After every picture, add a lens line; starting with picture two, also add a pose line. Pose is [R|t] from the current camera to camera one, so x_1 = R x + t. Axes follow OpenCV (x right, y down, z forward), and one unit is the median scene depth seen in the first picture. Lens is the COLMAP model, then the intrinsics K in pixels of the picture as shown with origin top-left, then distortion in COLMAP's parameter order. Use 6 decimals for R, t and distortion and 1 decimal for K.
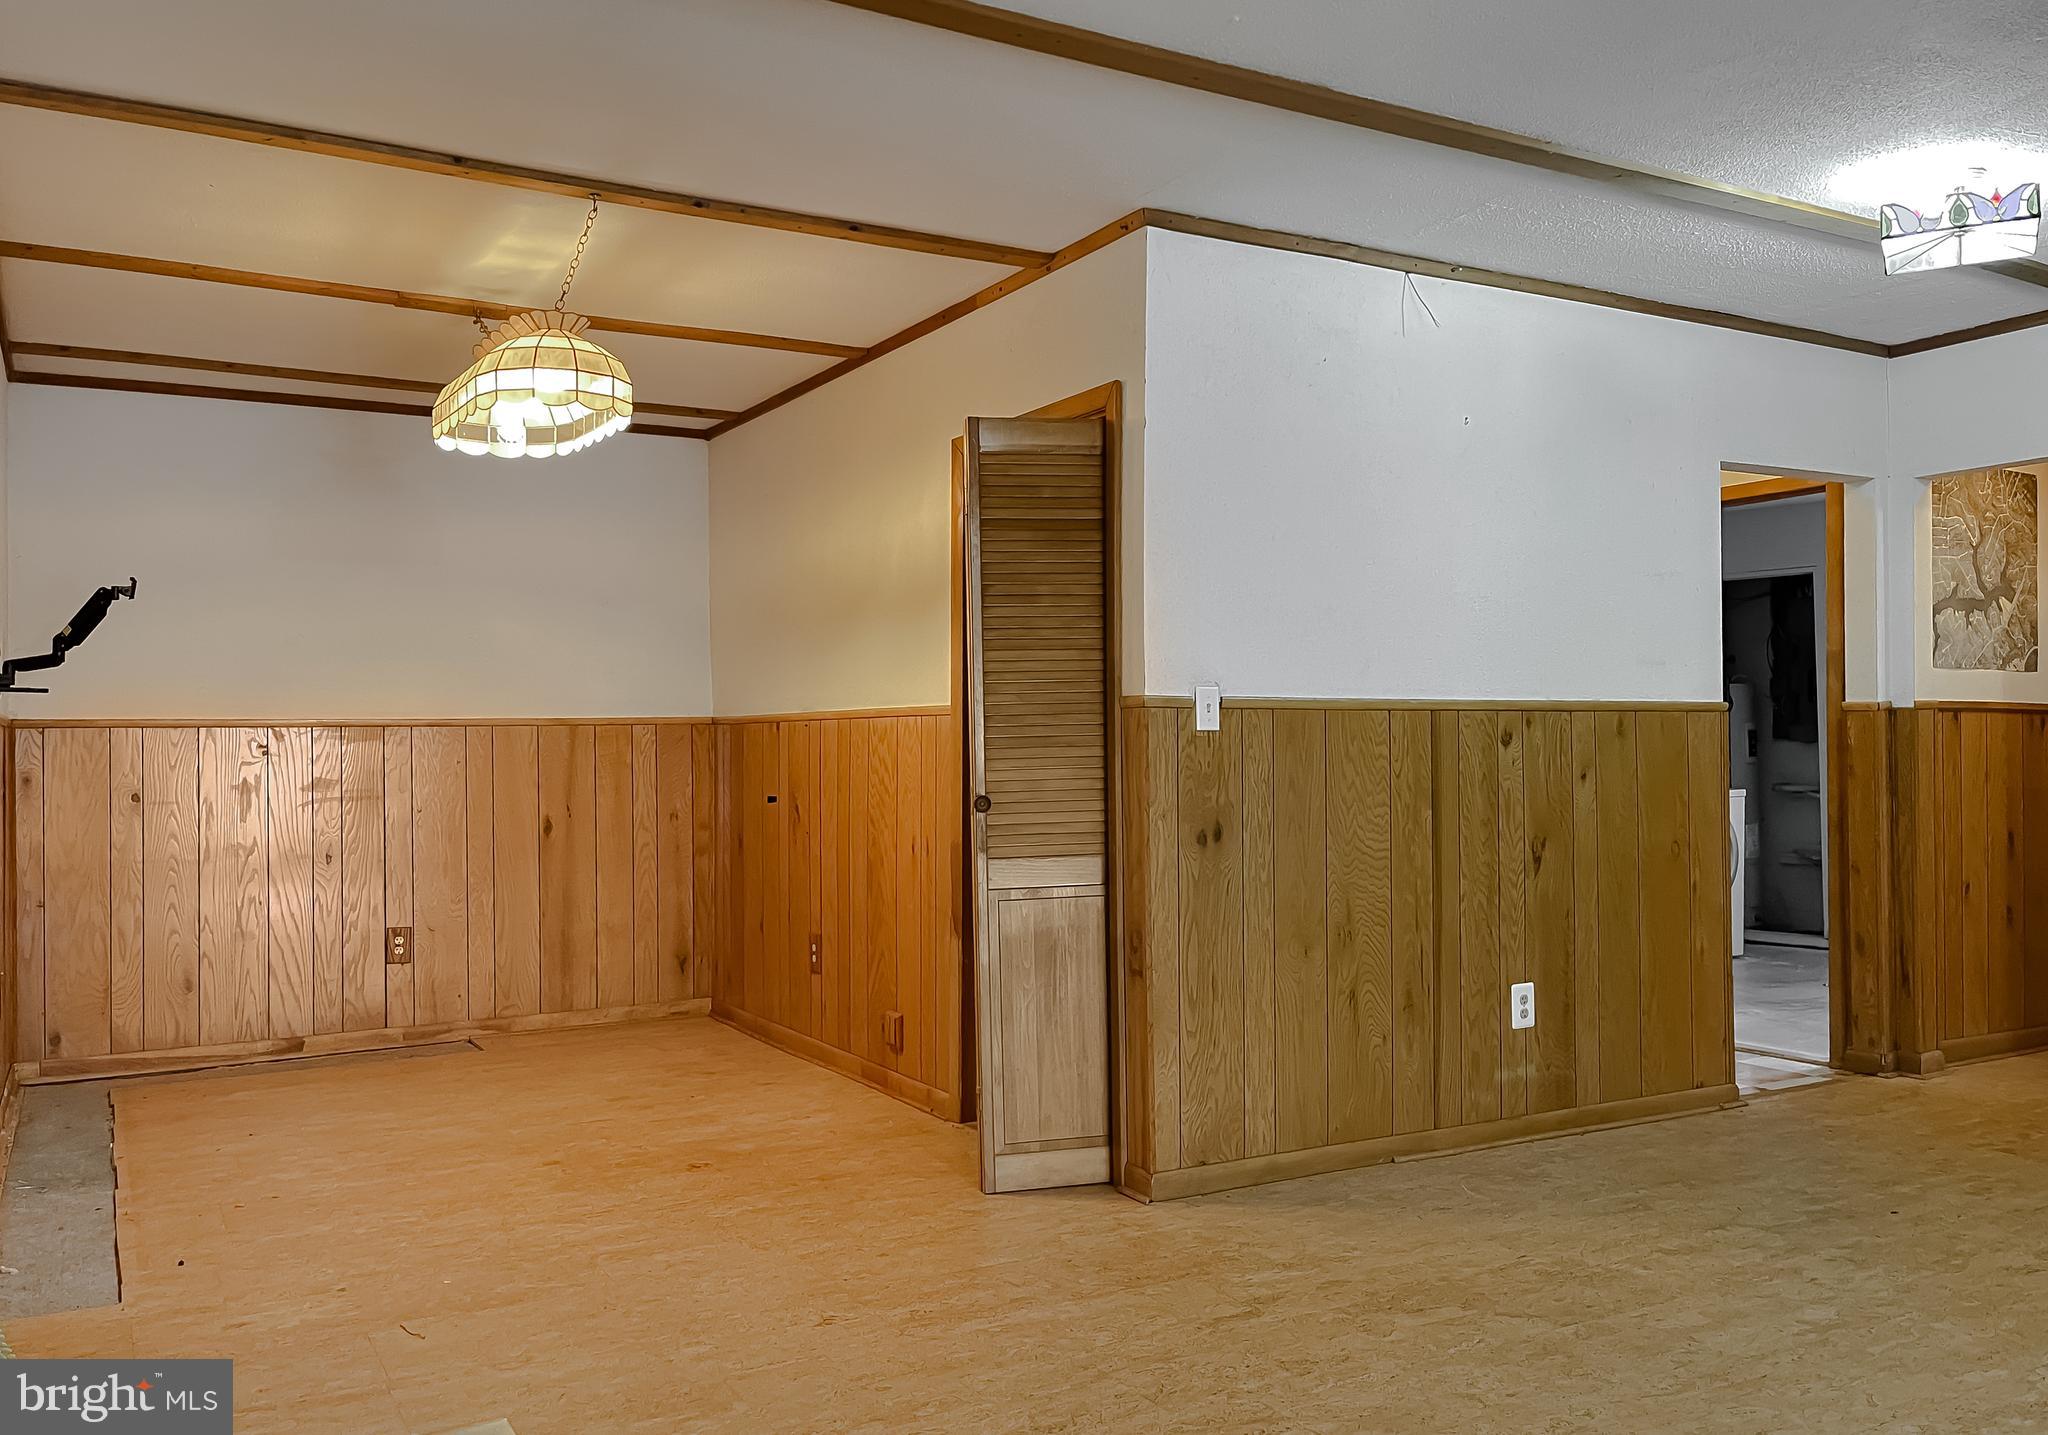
lens RADIAL K [[1631.4, 0, 1032.1], [0, 1631.4, 722.8], [0, 0, 1]] dist [0.036368, -0.017914]
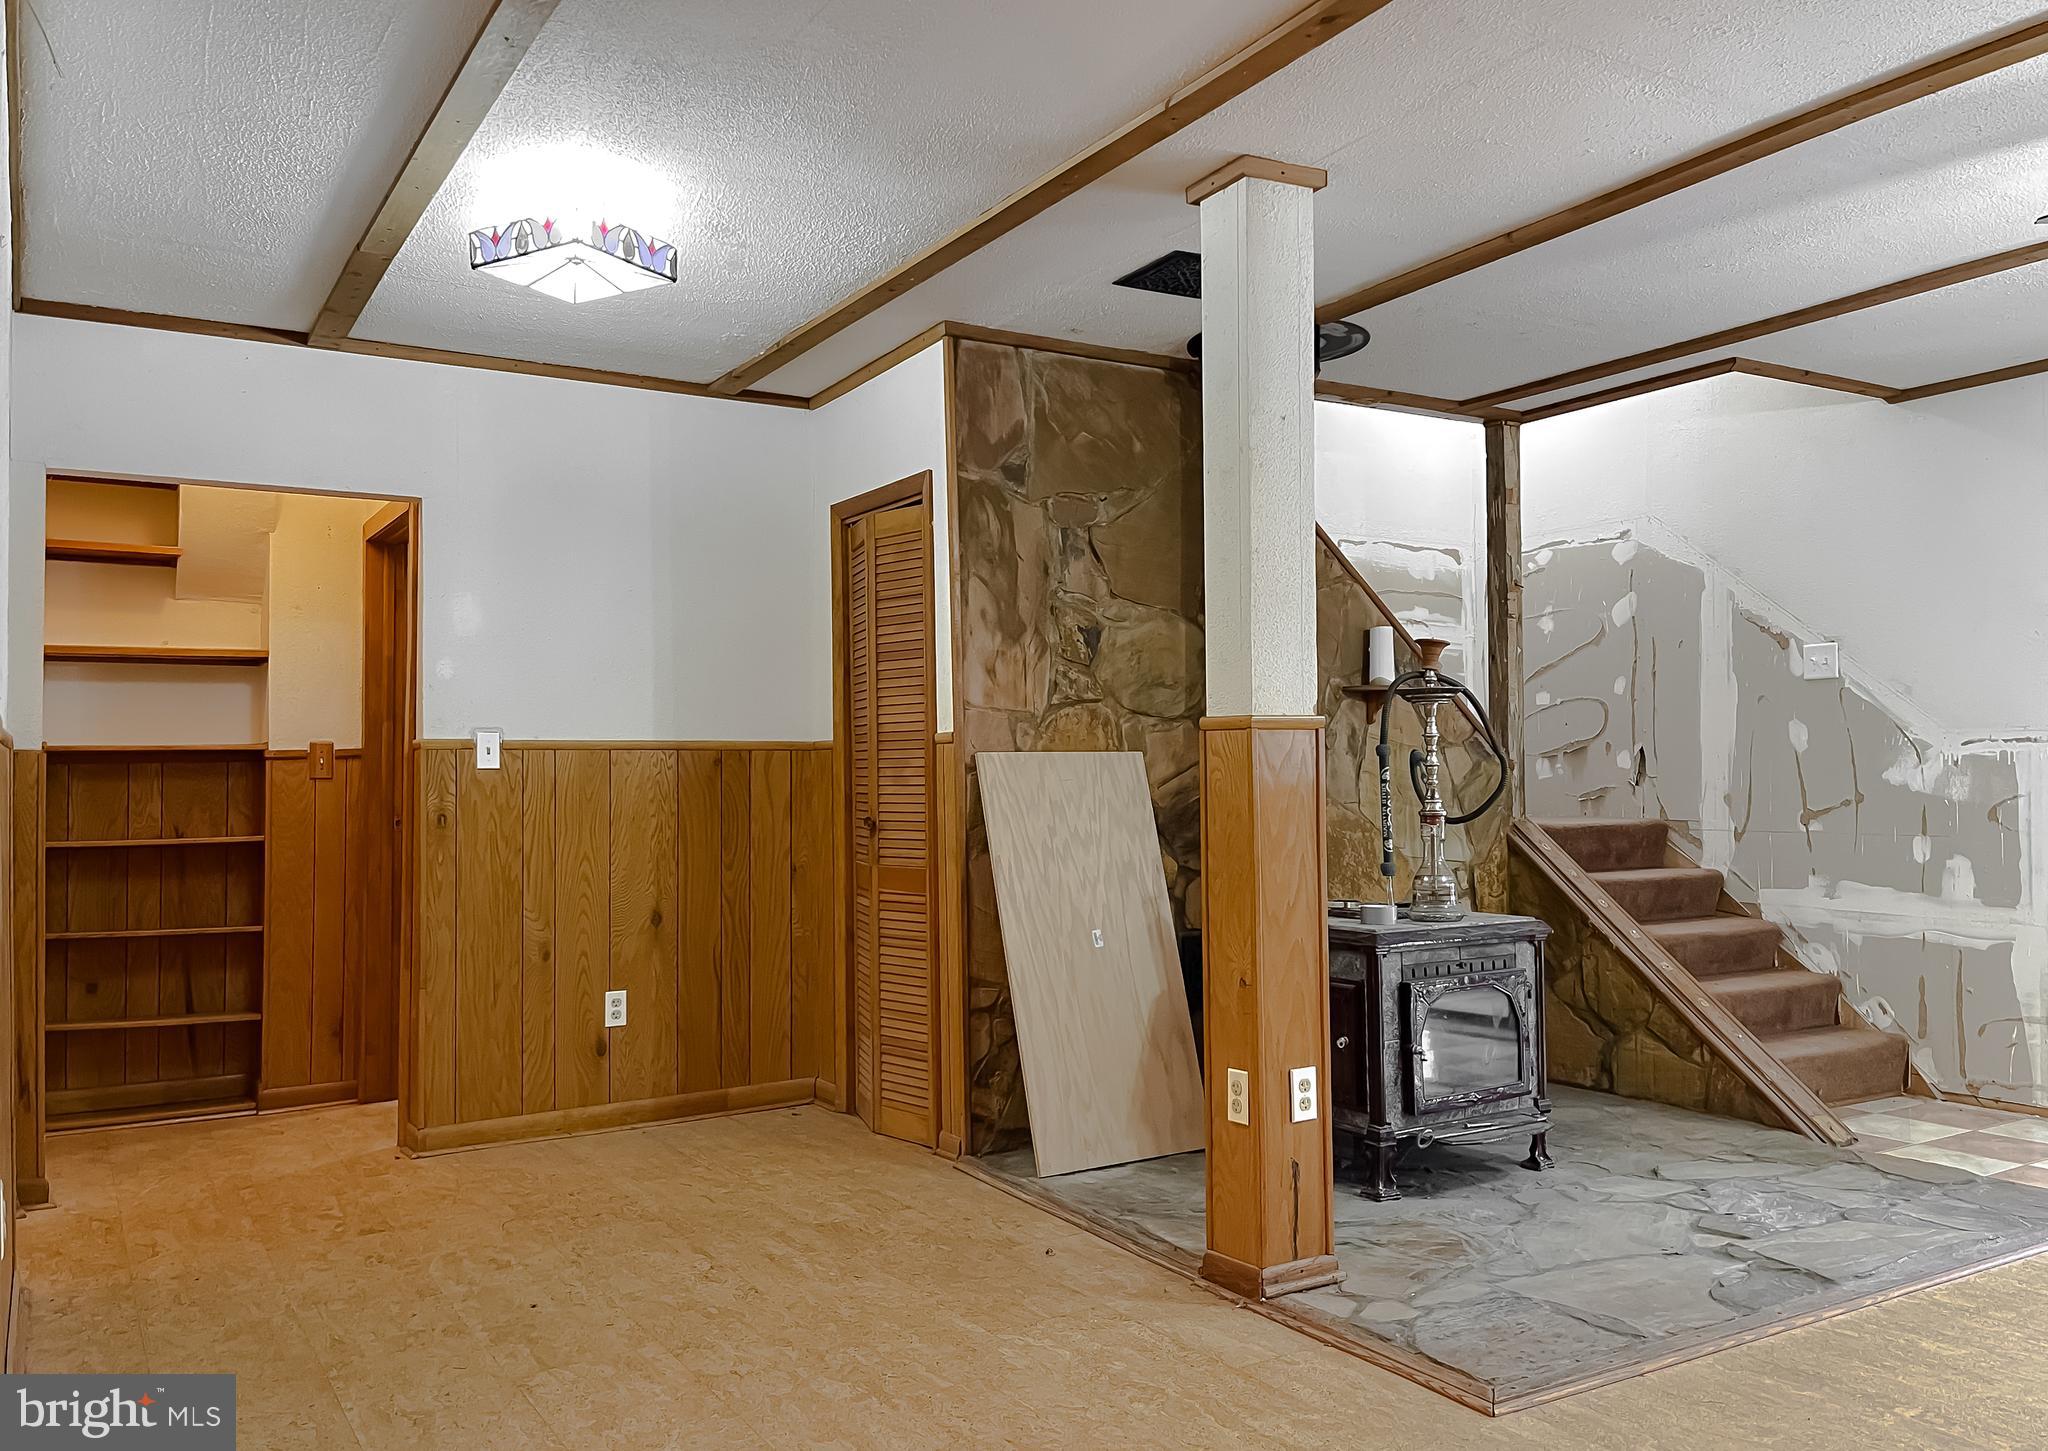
lens RADIAL K [[1569.9, 0, 1024.0], [0, 1569.9, 739.2], [0, 0, 1]] dist [0.041886, -0.025371]
pose [[-0.029292, 0.034342, 0.998981, -0.295793], [-0.004262, 0.999396, -0.034481, 0.011899], [-0.999562, -0.005267, -0.029128, 0.615915]]
